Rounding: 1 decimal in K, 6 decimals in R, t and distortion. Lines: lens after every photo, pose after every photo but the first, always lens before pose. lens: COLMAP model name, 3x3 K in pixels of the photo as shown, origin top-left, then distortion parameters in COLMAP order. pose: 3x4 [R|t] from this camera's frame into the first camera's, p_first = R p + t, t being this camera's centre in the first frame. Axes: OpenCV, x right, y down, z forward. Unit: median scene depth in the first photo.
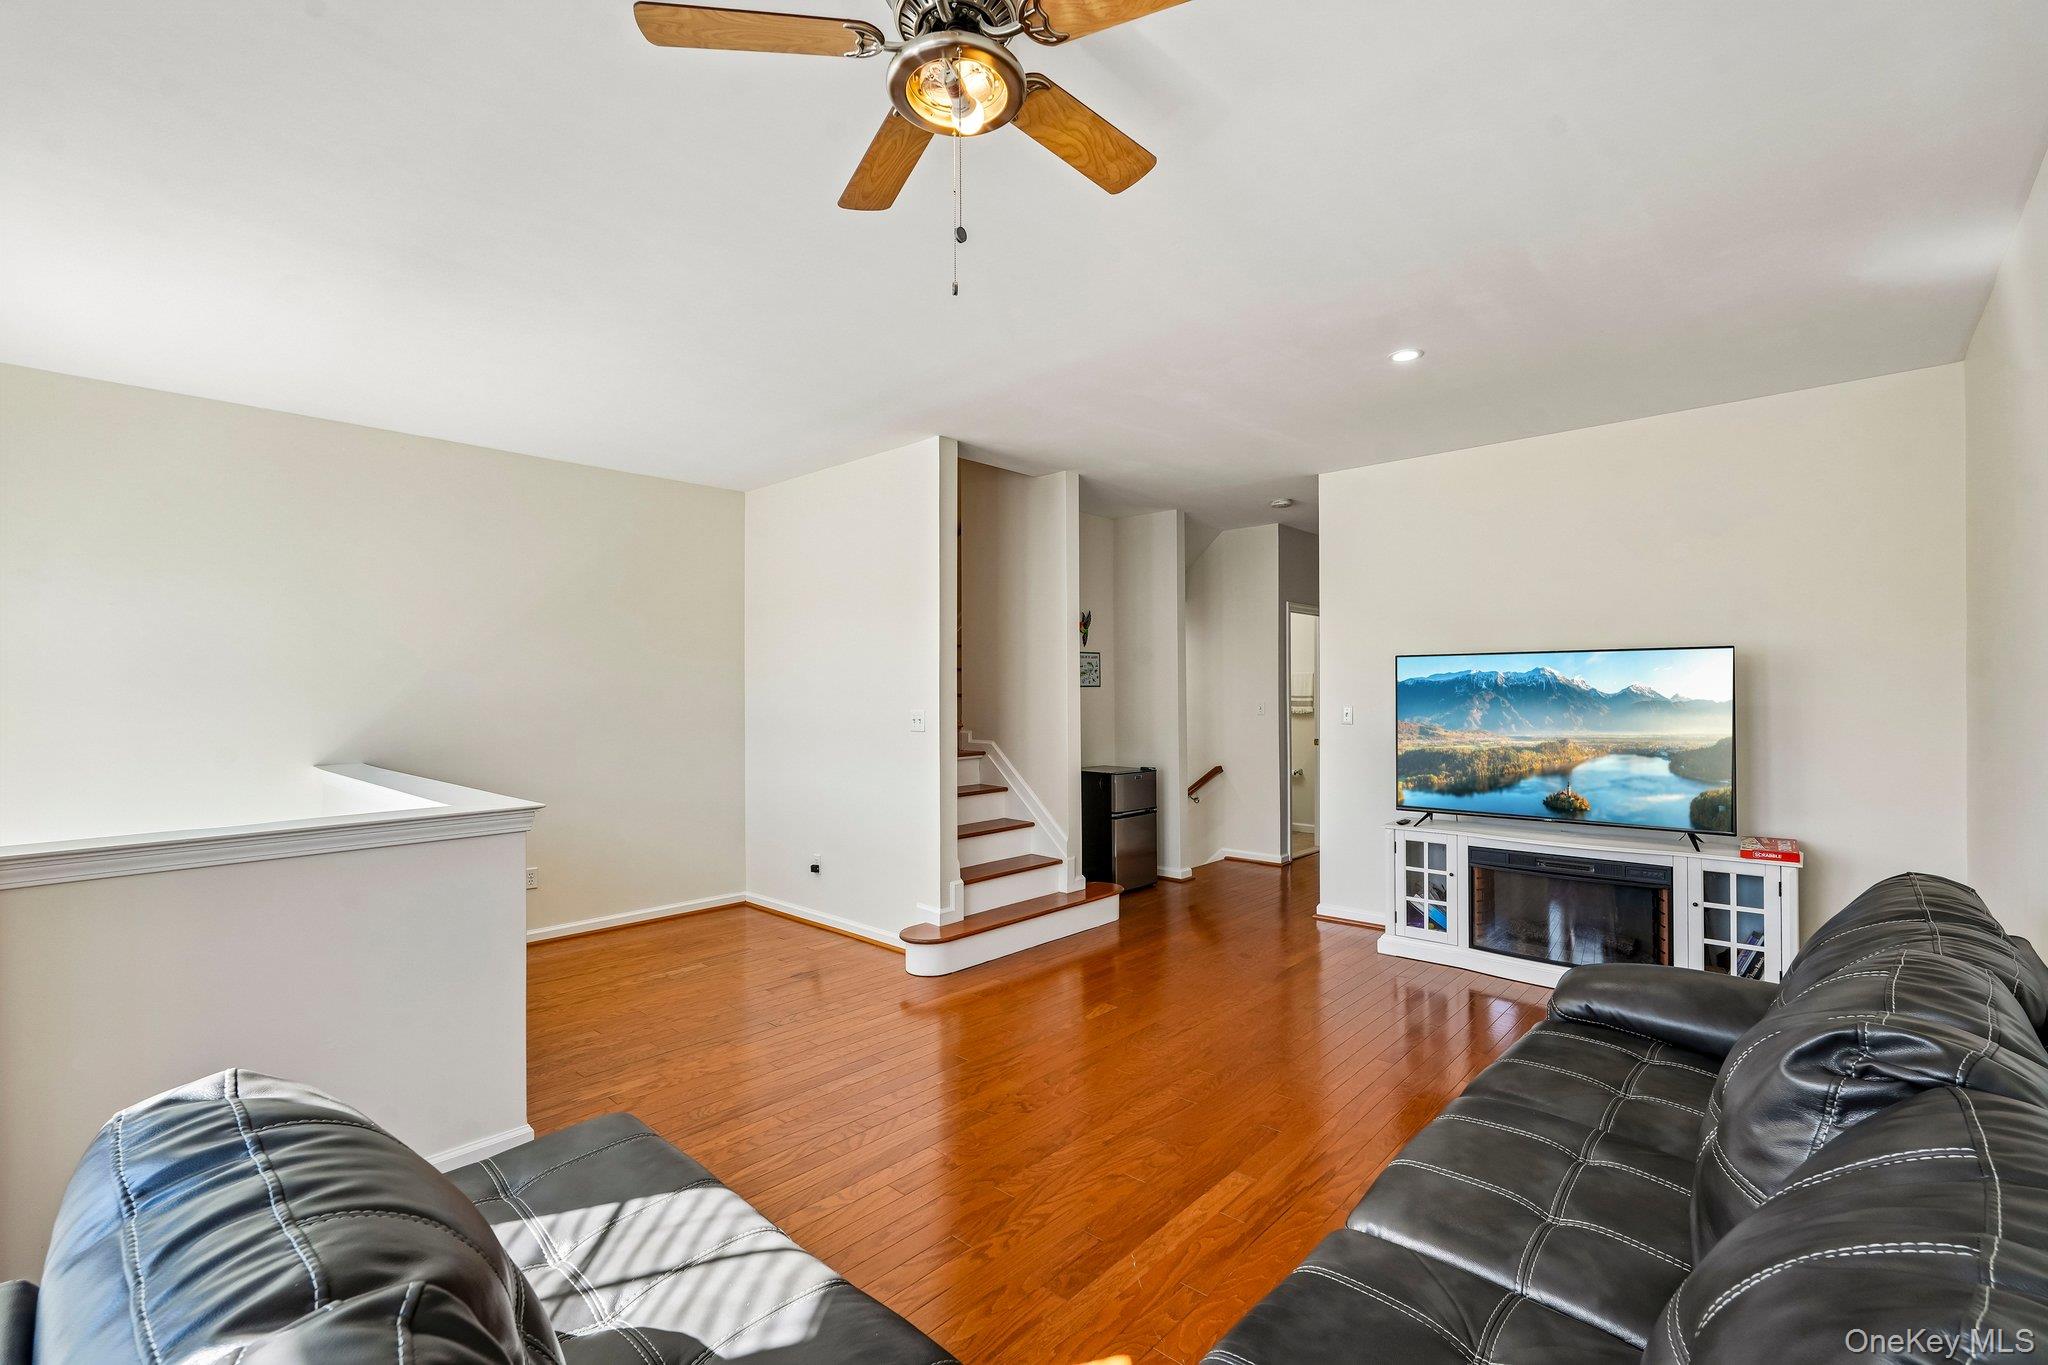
lens RADIAL K [[896.8, 0, 1033.9], [0, 896.8, 674.1], [0, 0, 1]] dist [-0.014184, 0.006645]
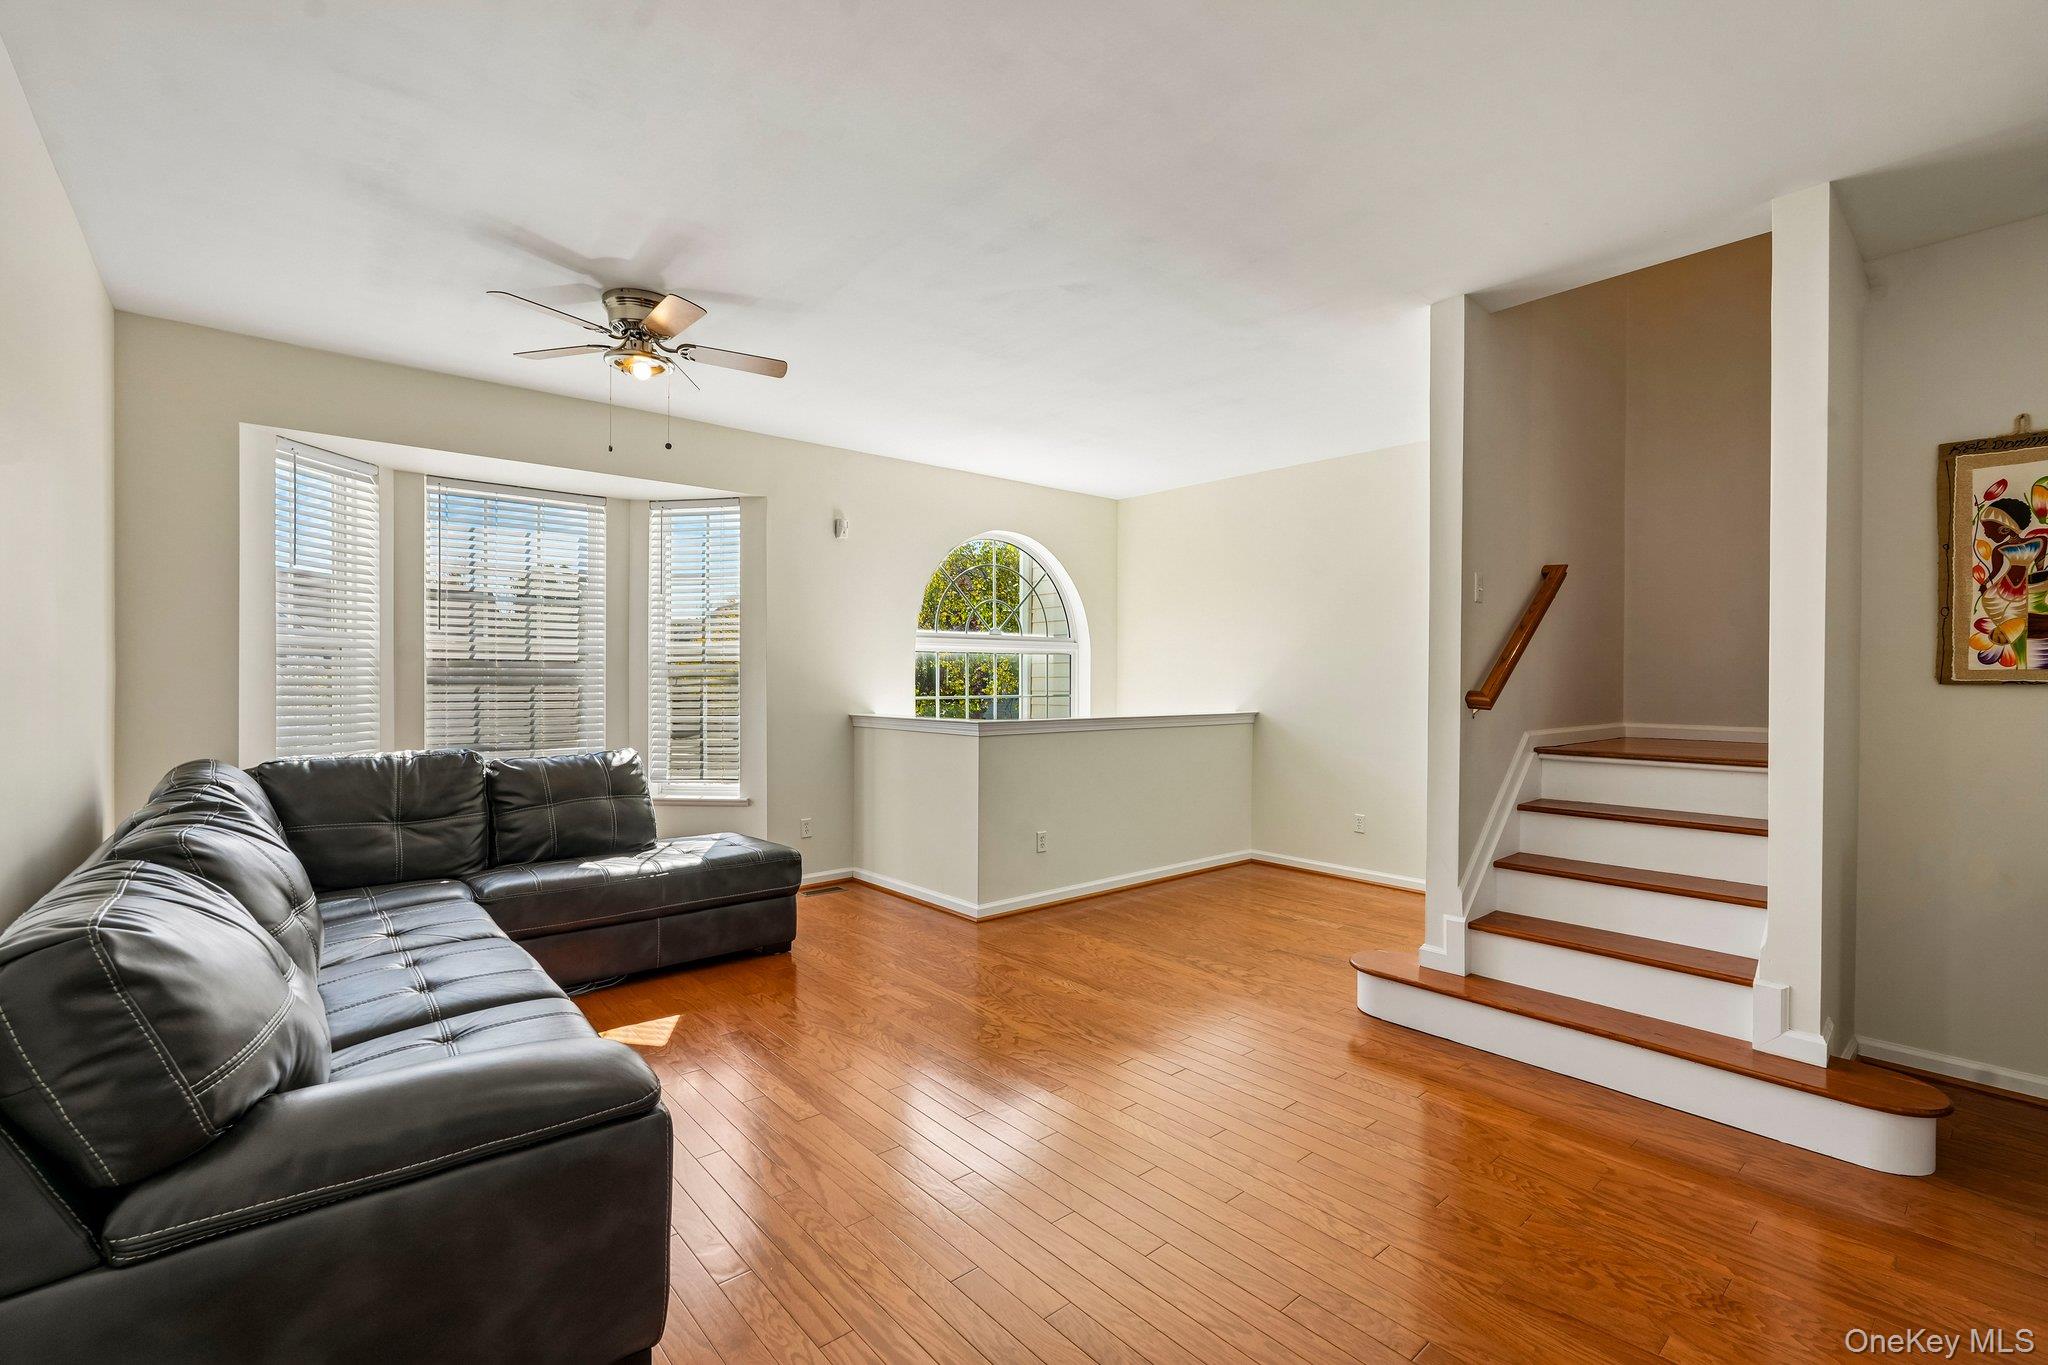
lens RADIAL K [[896.8, 0, 1034.0], [0, 896.8, 684.0], [0, 0, 1]] dist [-0.014184, 0.006645]
pose [[-0.109223, 0.012393, -0.993940, 0.653574], [0.020596, 0.999736, 0.010202, 0.029695], [0.993804, -0.019357, -0.109449, 0.737911]]
